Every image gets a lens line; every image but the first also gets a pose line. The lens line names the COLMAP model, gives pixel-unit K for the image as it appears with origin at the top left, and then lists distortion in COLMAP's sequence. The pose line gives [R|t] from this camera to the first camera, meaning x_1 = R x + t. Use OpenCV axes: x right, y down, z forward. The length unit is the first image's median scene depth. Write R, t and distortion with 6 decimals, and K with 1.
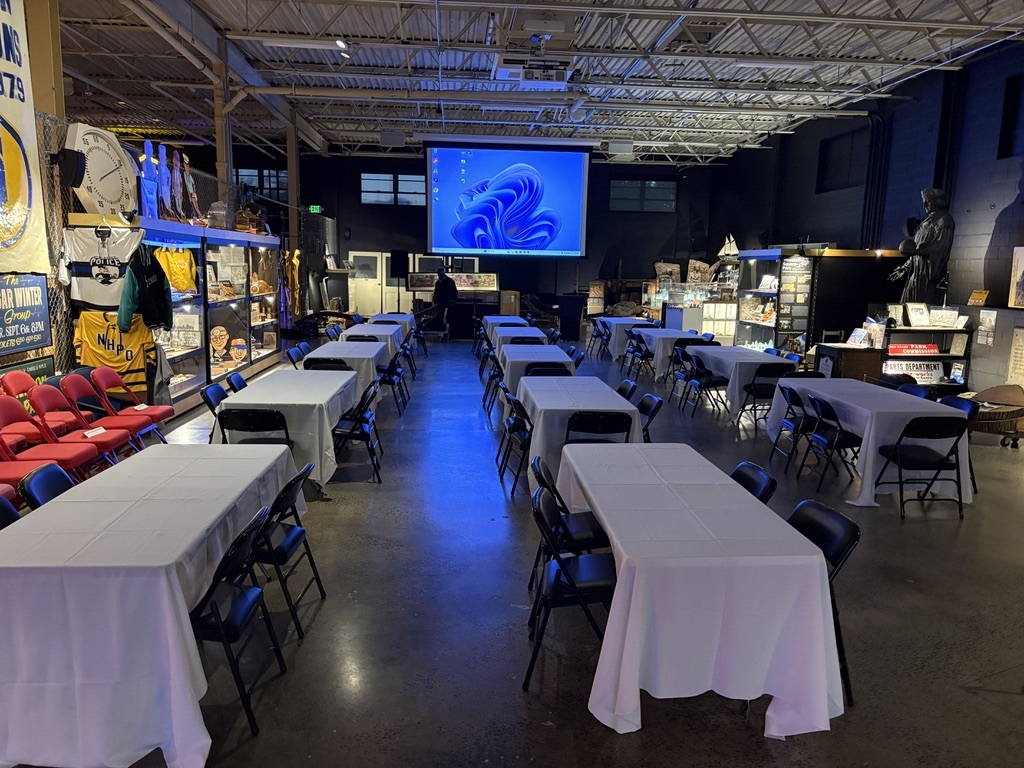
lens RADIAL K [[772.0, 0, 518.1], [0, 772.0, 388.7], [0, 0, 1]] dist [0.075182, -0.066781]
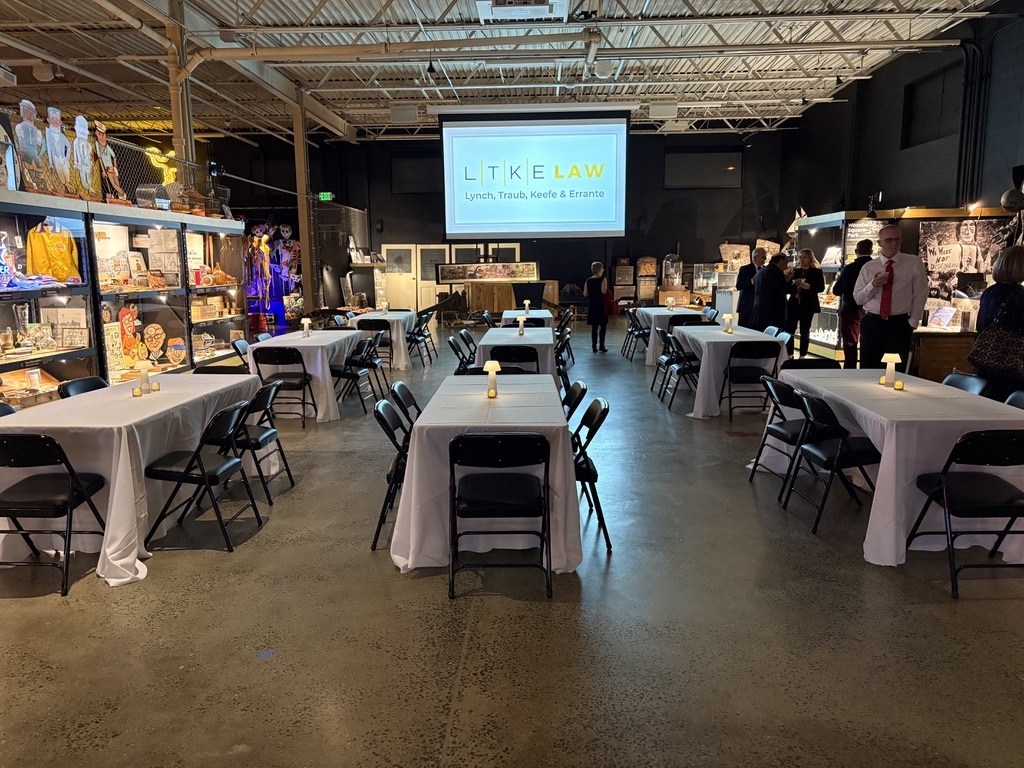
lens RADIAL K [[765.4, 0, 517.1], [0, 765.4, 385.1], [0, 0, 1]] dist [0.097838, -0.094847]
pose [[0.992950, -0.014802, -0.117605, 0.098080], [0.014742, 0.999890, -0.001380, -0.004762], [0.117613, -0.000364, 0.993059, 0.172046]]
